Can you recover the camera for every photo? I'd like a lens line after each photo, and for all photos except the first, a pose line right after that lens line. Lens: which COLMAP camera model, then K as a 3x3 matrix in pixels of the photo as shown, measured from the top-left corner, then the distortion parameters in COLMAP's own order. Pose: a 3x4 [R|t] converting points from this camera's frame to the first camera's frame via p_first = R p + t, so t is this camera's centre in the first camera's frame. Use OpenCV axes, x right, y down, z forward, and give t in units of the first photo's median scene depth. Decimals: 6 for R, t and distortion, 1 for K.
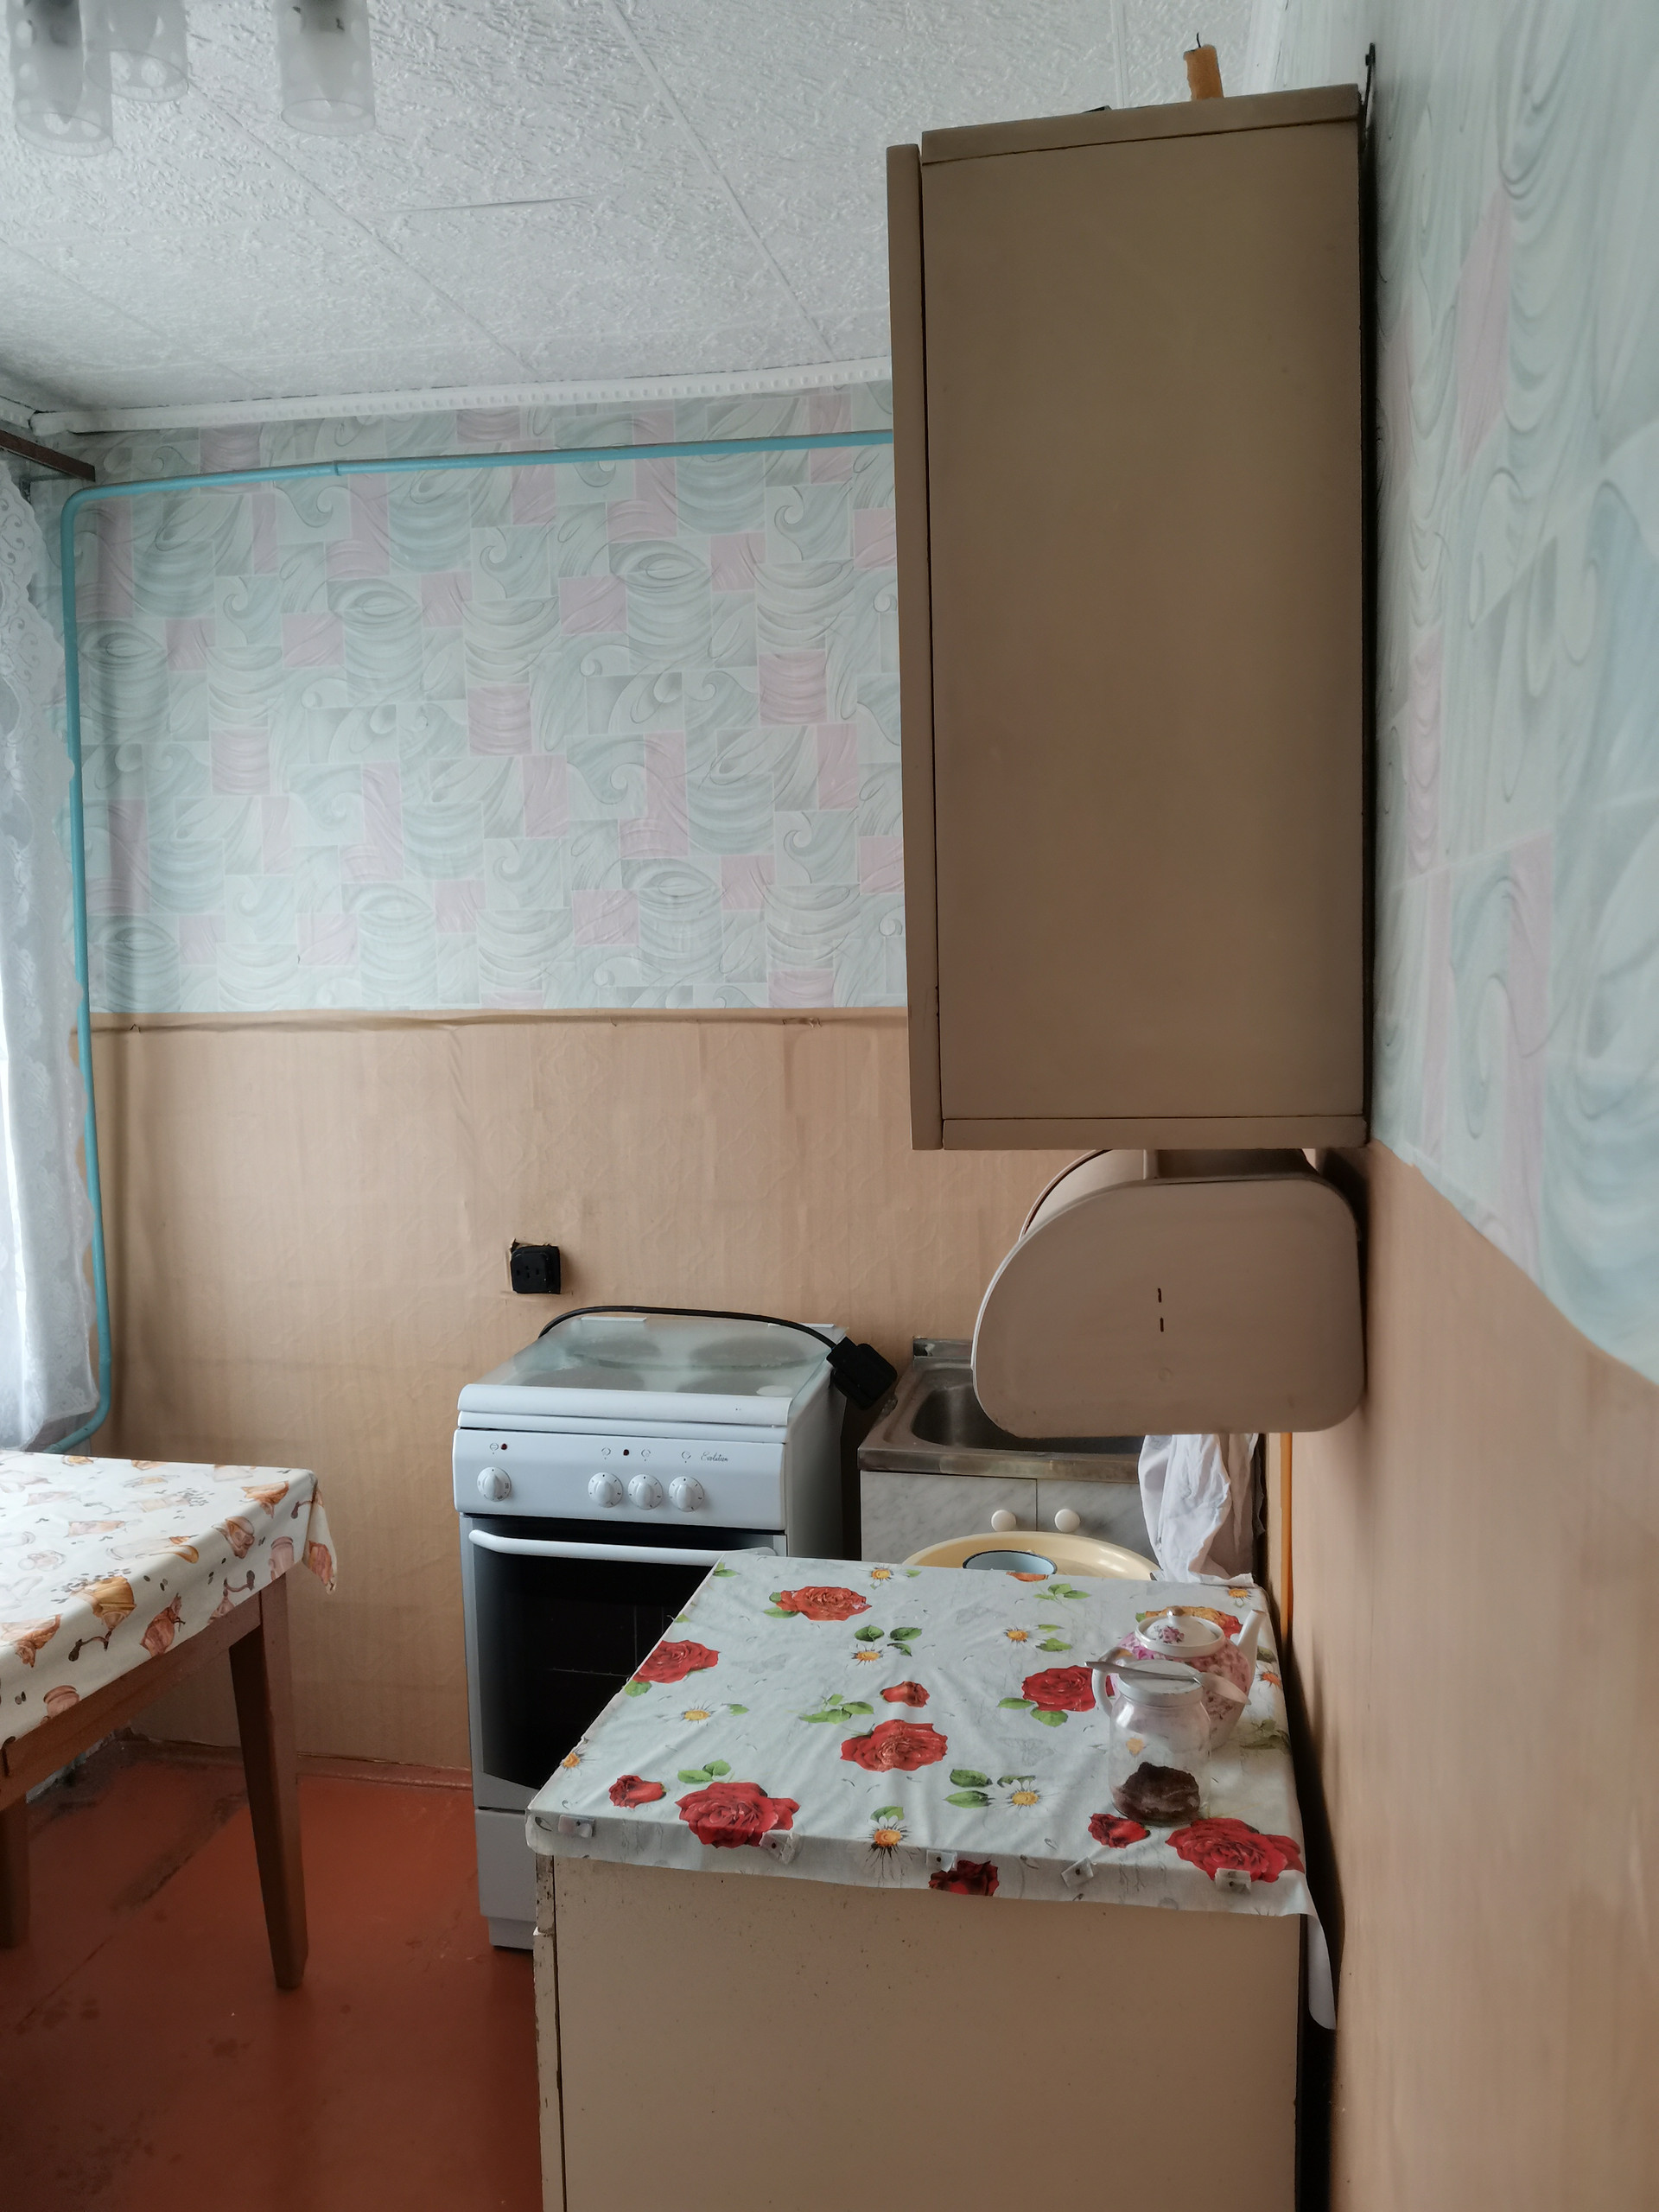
lens RADIAL K [[1669.6, 0, 826.7], [0, 1669.6, 1102.9], [0, 0, 1]] dist [0.043350, -0.128295]
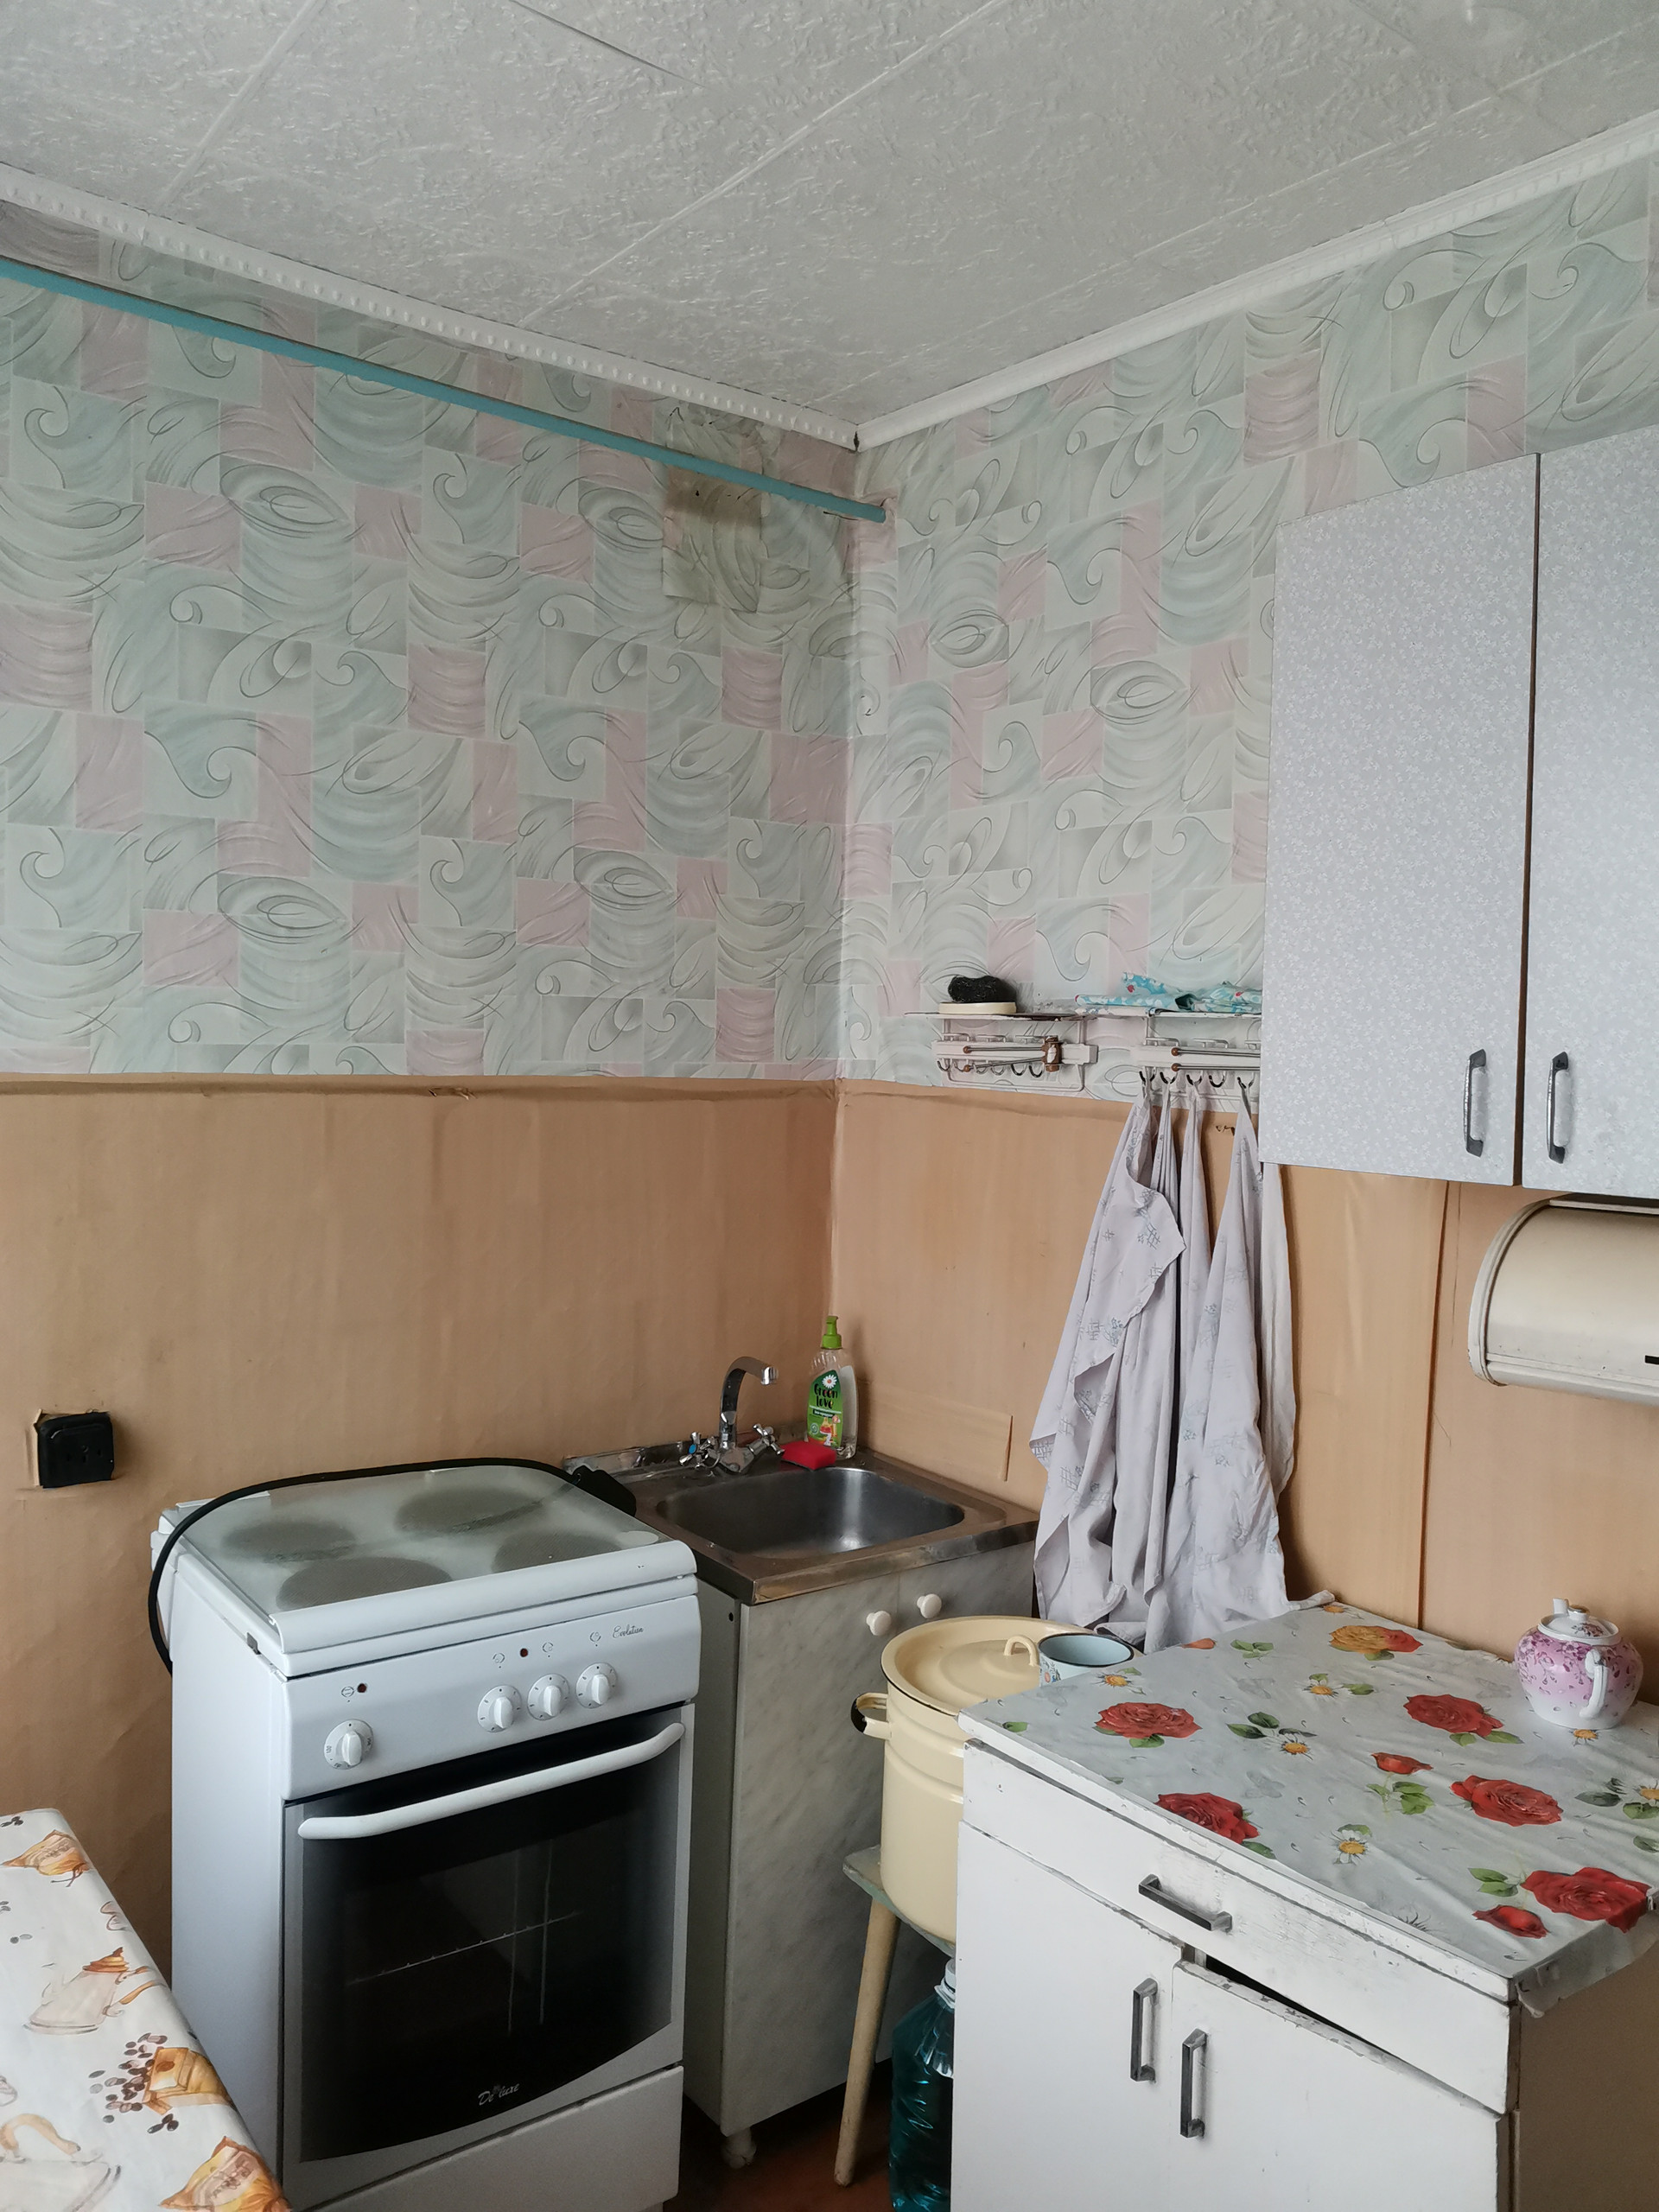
lens RADIAL K [[1700.9, 0, 793.7], [0, 1700.9, 1084.7], [0, 0, 1]] dist [0.007070, -0.047115]
pose [[0.656155, 0.005505, 0.754606, -0.535090], [0.031053, 0.998929, -0.034289, -0.018337], [-0.753987, 0.045932, 0.655281, 0.322507]]
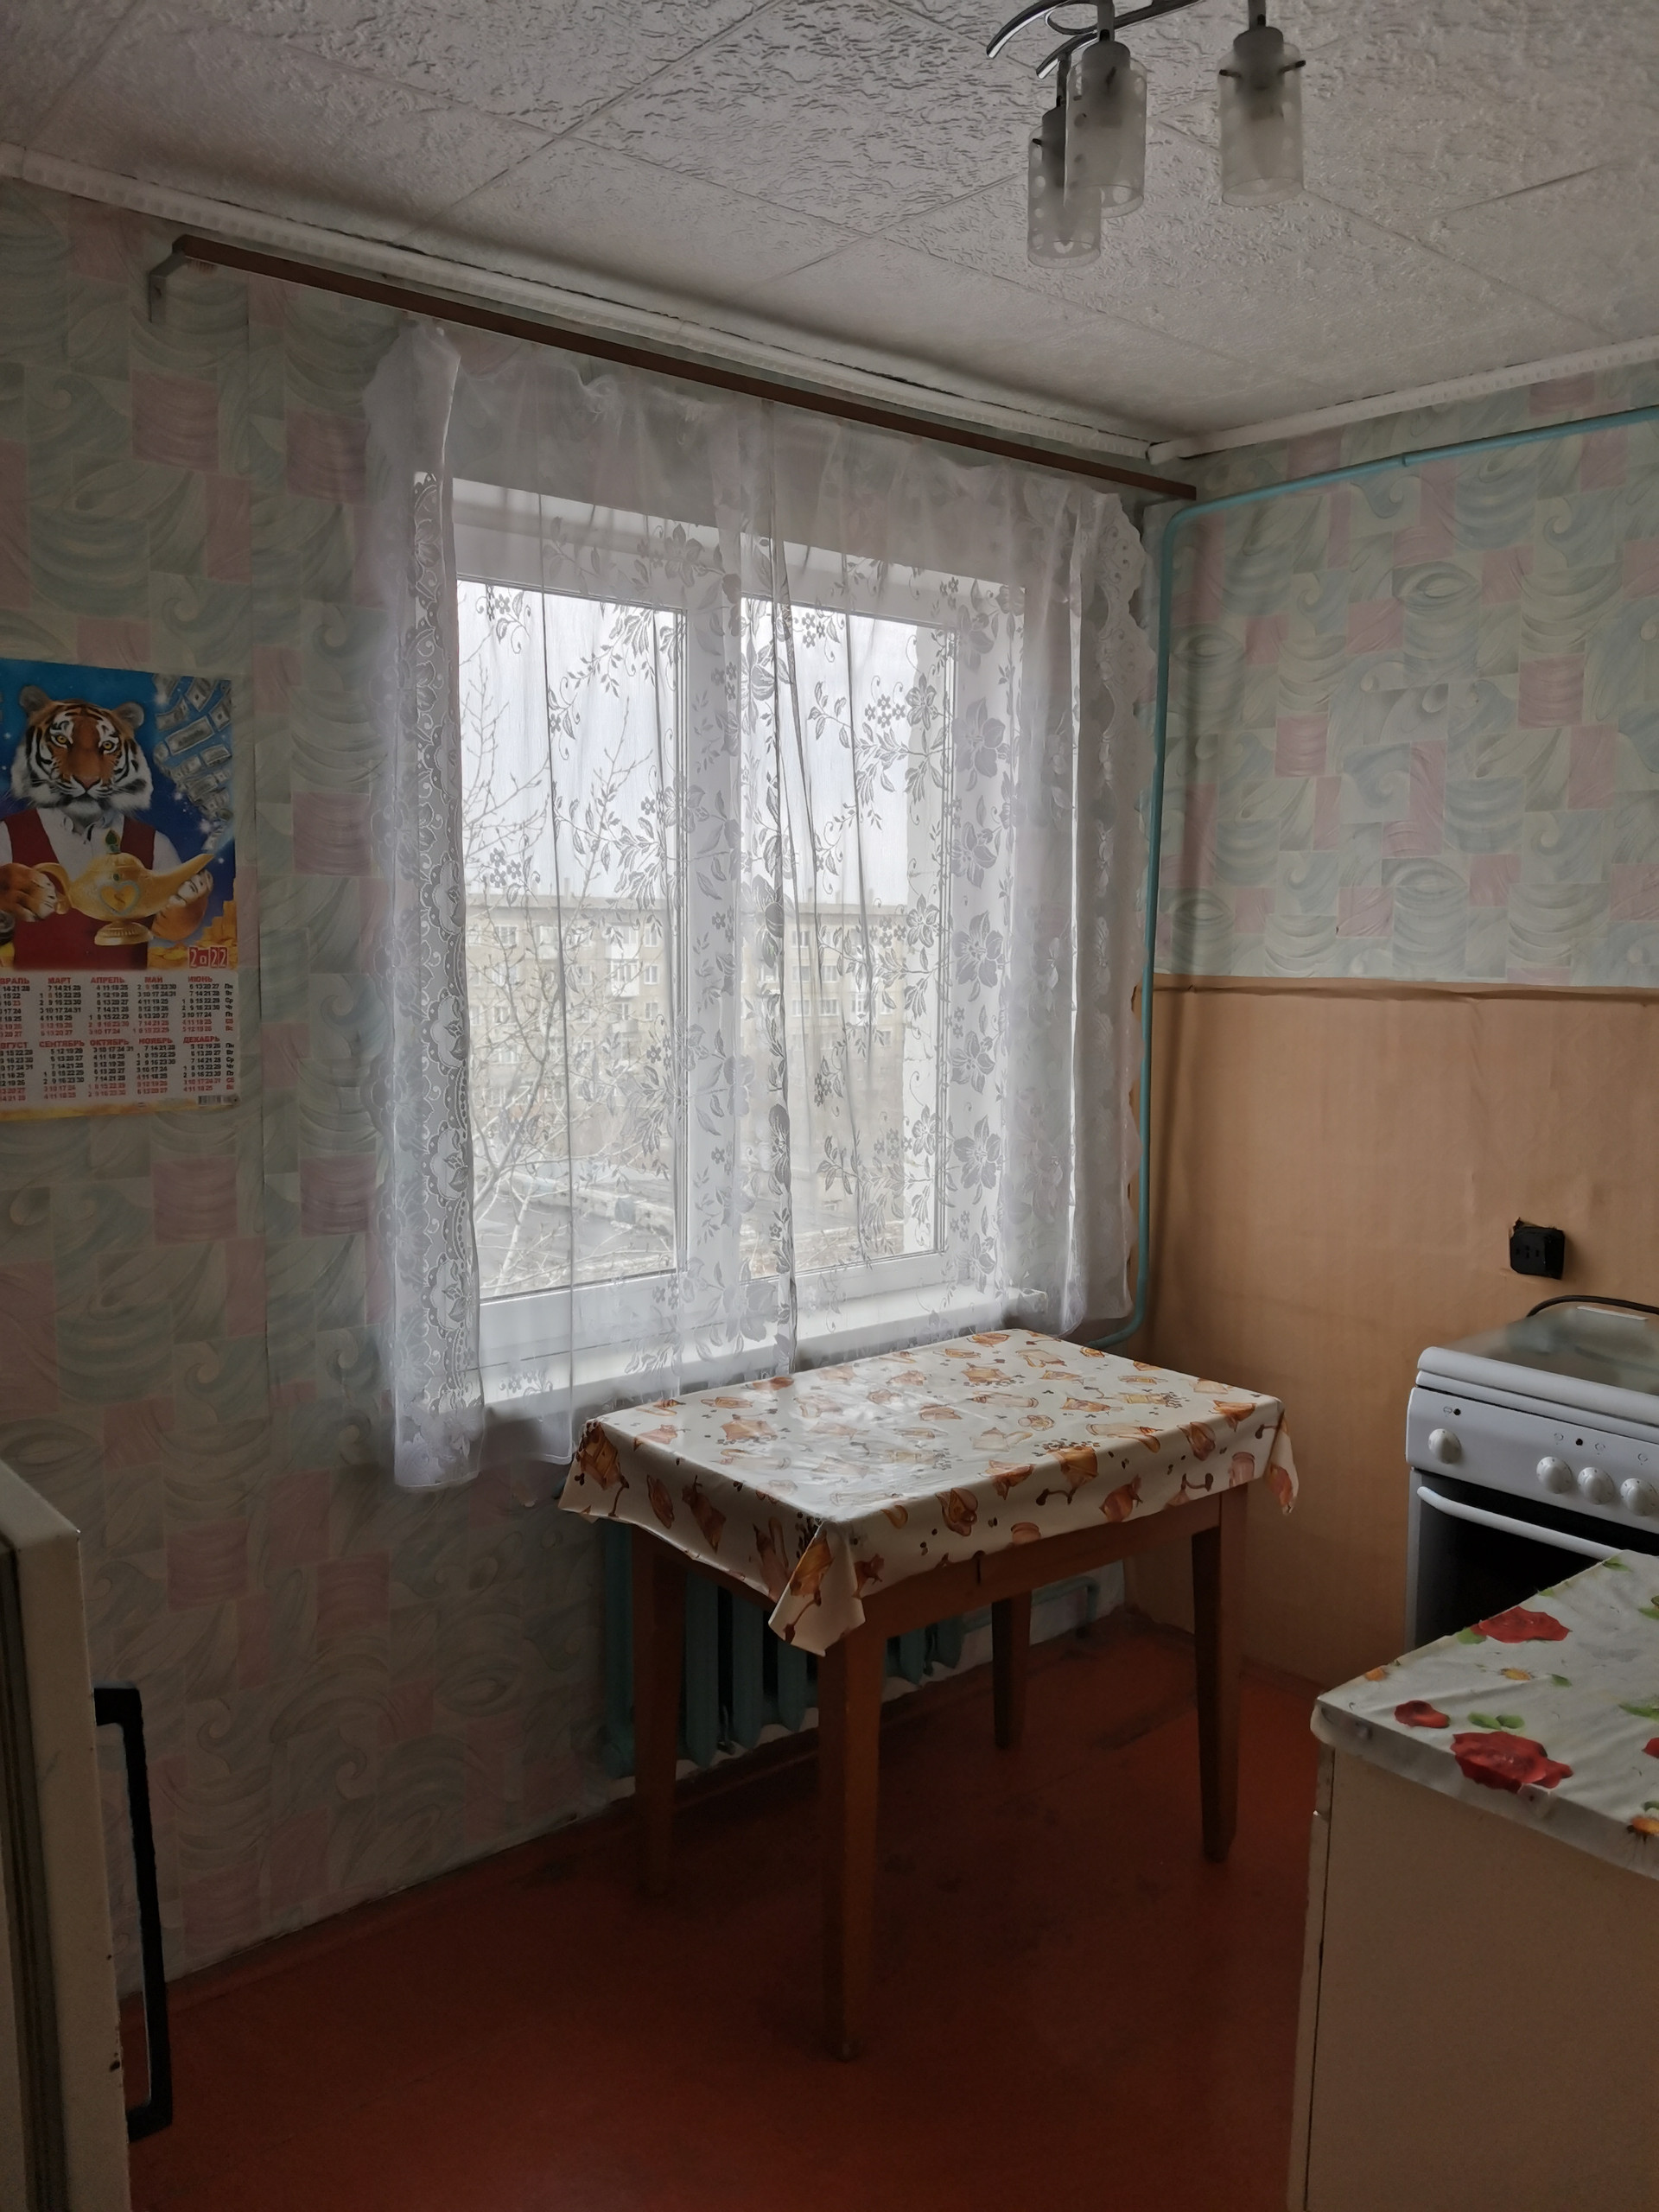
lens RADIAL K [[1675.8, 0, 823.3], [0, 1675.8, 1099.4], [0, 0, 1]] dist [0.025482, -0.095800]
pose [[0.781054, 0.083780, -0.618818, 0.105071], [-0.075278, 0.996365, 0.039881, 0.003540], [0.619909, 0.015435, 0.784522, -0.037306]]
